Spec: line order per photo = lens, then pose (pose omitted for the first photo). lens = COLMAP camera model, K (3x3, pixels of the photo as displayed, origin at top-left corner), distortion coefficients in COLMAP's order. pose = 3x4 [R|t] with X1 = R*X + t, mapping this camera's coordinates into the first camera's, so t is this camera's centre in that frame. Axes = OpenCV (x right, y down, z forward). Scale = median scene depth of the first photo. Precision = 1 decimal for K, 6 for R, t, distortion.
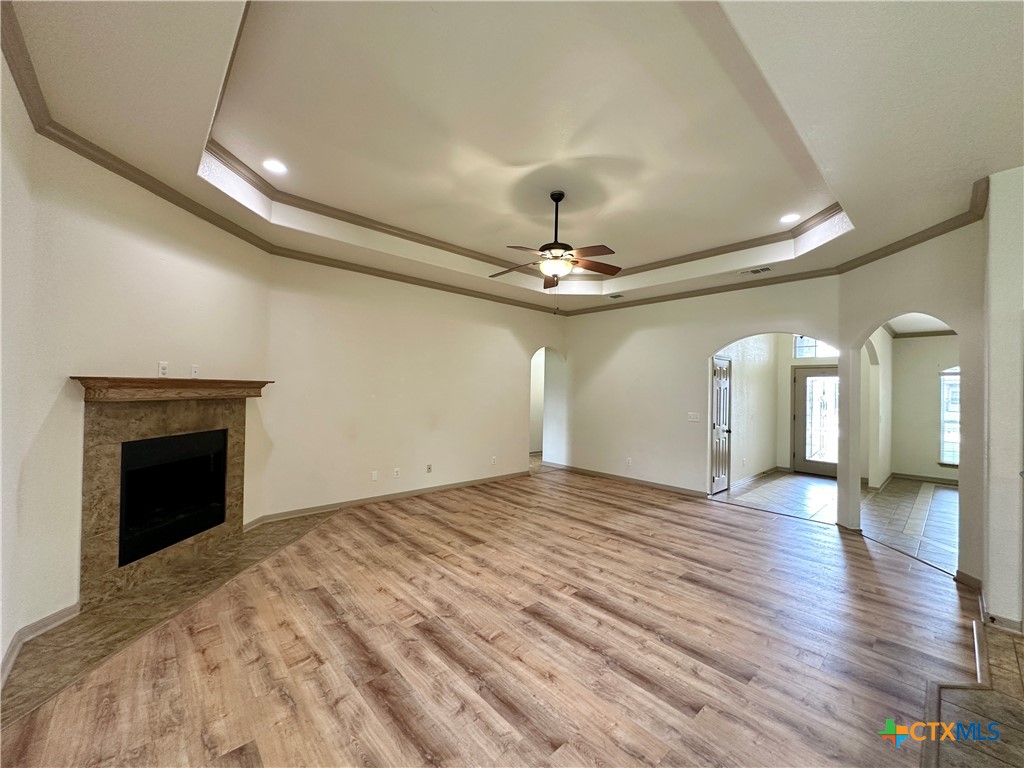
lens RADIAL K [[406.7, 0, 512.6], [0, 406.7, 384.6], [0, 0, 1]] dist [-0.000907, 0.000211]
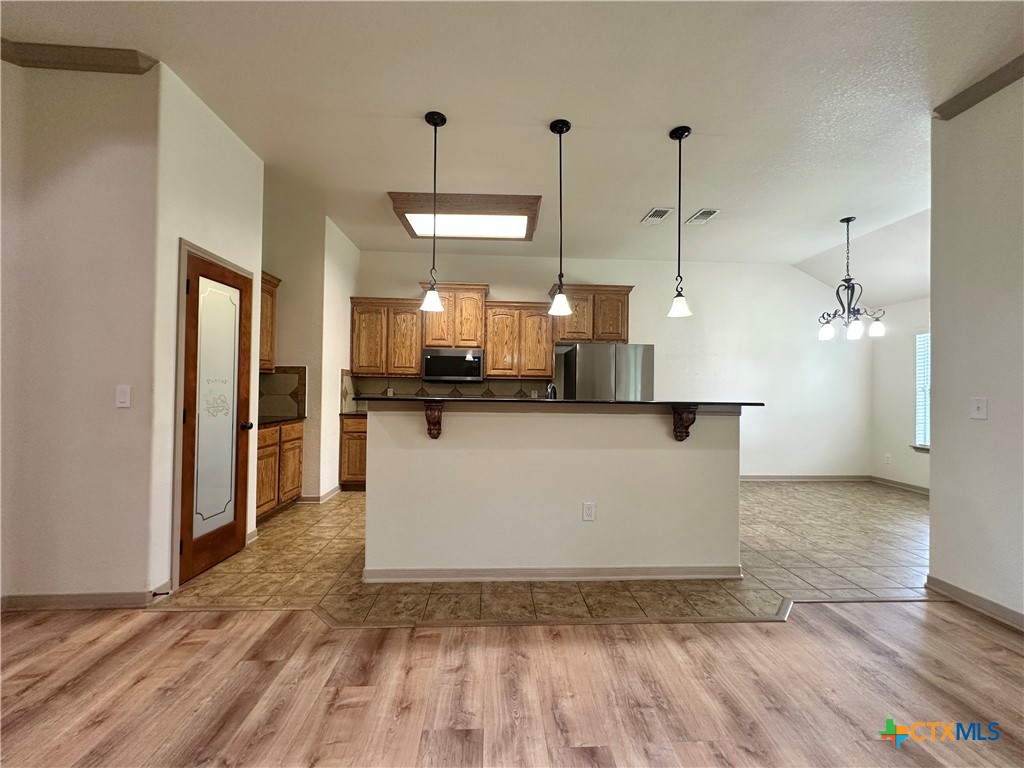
lens RADIAL K [[406.7, 0, 512.6], [0, 406.7, 384.6], [0, 0, 1]] dist [-0.000907, 0.000211]
pose [[-0.773901, -0.024370, 0.632837, 0.065190], [-0.036457, 0.999317, -0.006100, 0.089336], [-0.632256, -0.027792, -0.774261, 0.879329]]
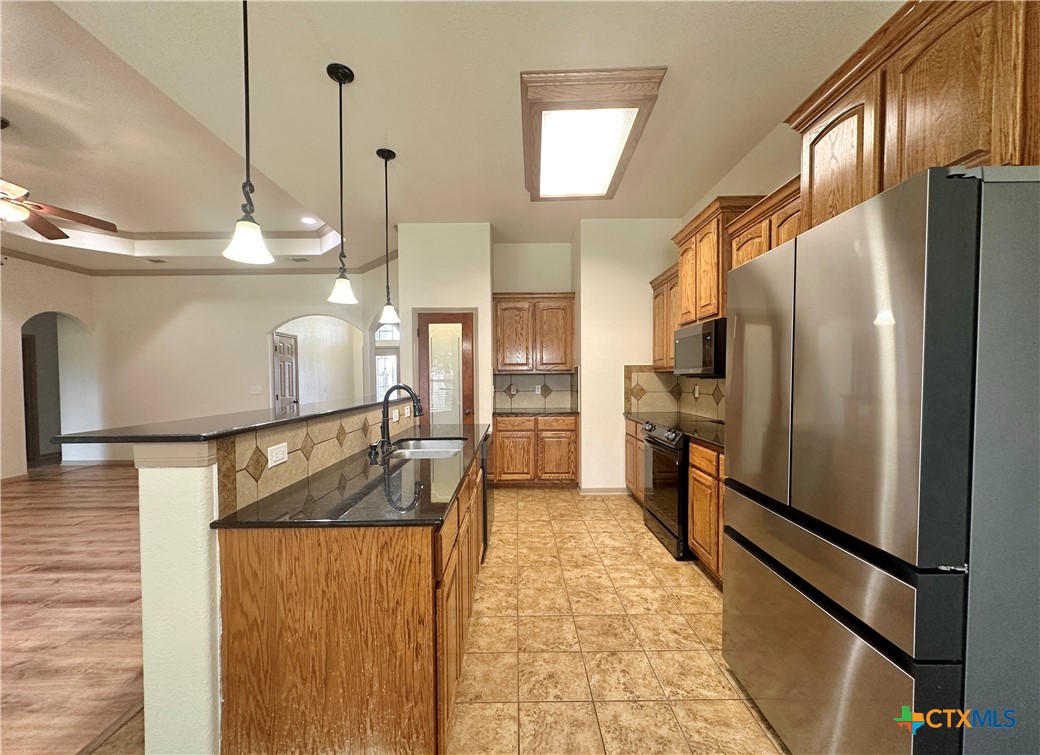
lens RADIAL K [[412.5, 0, 521.3], [0, 412.5, 390.5], [0, 0, 1]] dist [-0.001186, 0.000300]
pose [[0.666648, -0.048230, 0.743810, 0.177956], [0.013895, 0.998535, 0.052293, 0.057611], [-0.745243, -0.024526, 0.666342, -0.375099]]
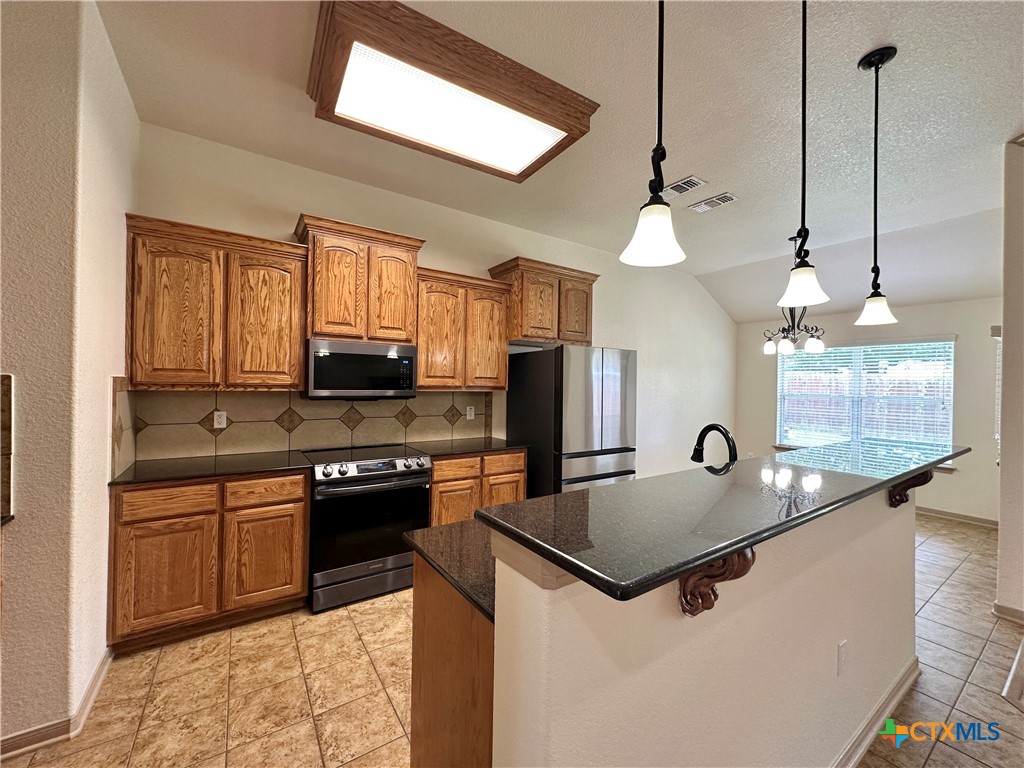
lens RADIAL K [[406.7, 0, 512.6], [0, 406.7, 384.6], [0, 0, 1]] dist [-0.000907, 0.000211]
pose [[-0.988665, -0.036234, 0.145699, 0.693525], [-0.037430, 0.999284, -0.005479, 0.044446], [-0.145396, -0.010870, -0.989314, 0.688595]]
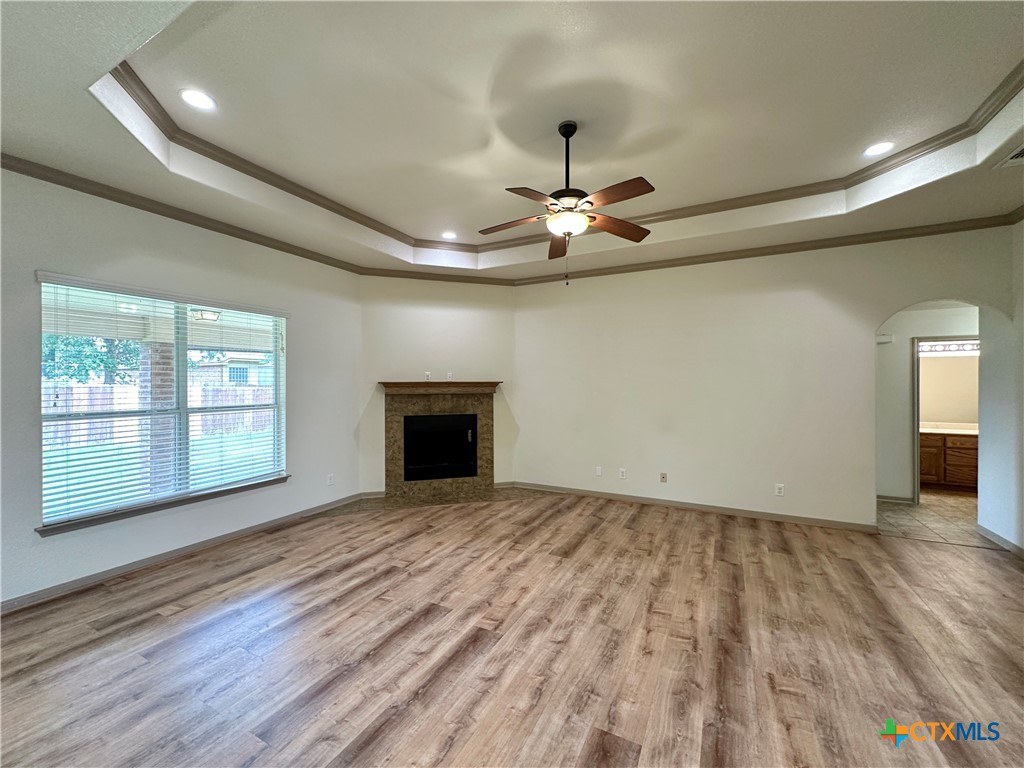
lens RADIAL K [[406.7, 0, 512.6], [0, 406.7, 384.6], [0, 0, 1]] dist [-0.000907, 0.000211]
pose [[0.343206, -0.019143, -0.939065, 0.797706], [0.018253, 0.999739, -0.013708, 0.024356], [0.939083, -0.012436, 0.343466, 0.648323]]
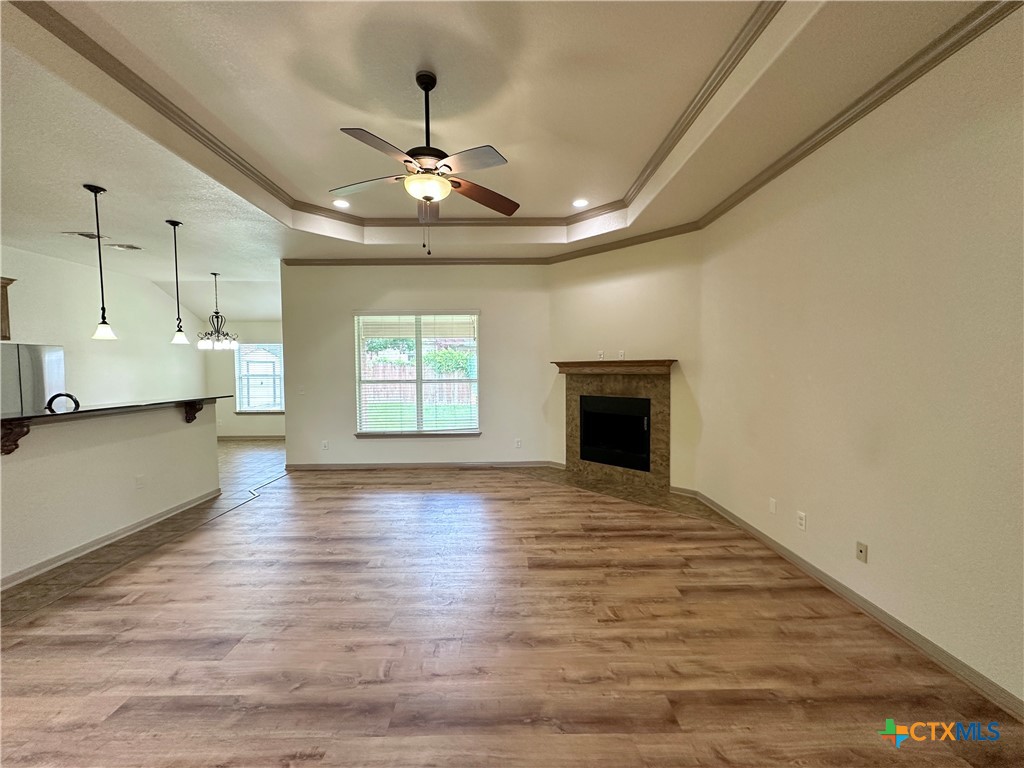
lens RADIAL K [[406.7, 0, 512.6], [0, 406.7, 384.6], [0, 0, 1]] dist [-0.000907, 0.000211]
pose [[-0.665037, 0.016504, -0.746628, 0.549697], [0.001132, 0.999777, 0.021092, 0.040083], [0.746810, 0.013182, -0.664907, 1.610221]]
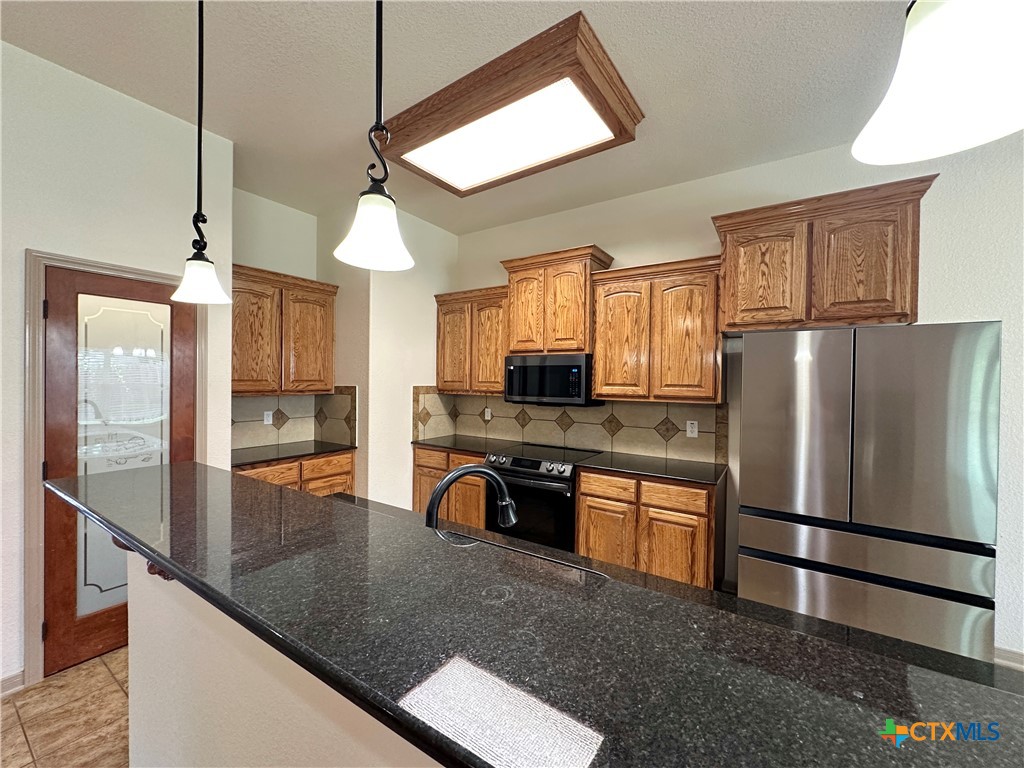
lens RADIAL K [[406.7, 0, 512.6], [0, 406.7, 384.6], [0, 0, 1]] dist [-0.000907, 0.000211]
pose [[-0.246334, -0.034285, 0.968578, 0.234129], [-0.026636, 0.999236, 0.028596, 0.010406], [-0.968819, -0.018755, -0.247059, 0.232629]]
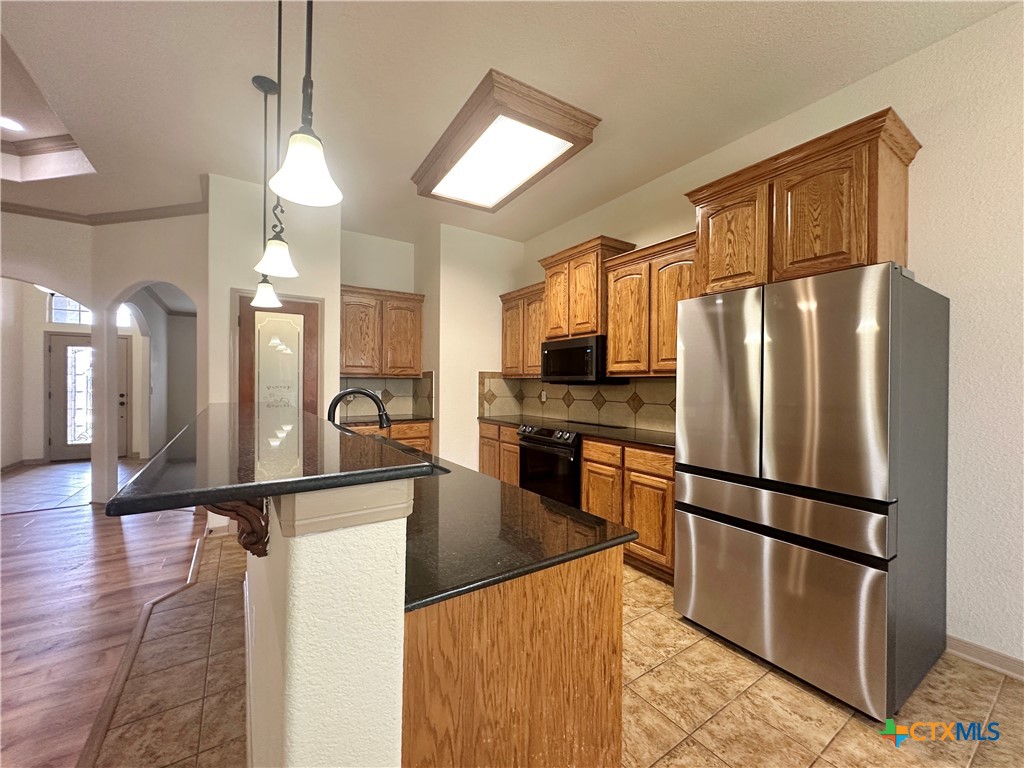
lens RADIAL K [[406.7, 0, 512.6], [0, 406.7, 384.6], [0, 0, 1]] dist [-0.000907, 0.000211]
pose [[0.149761, -0.022099, 0.988475, 0.065810], [-0.012897, 0.999621, 0.024302, 0.059857], [-0.988638, -0.016388, 0.149419, -0.073916]]
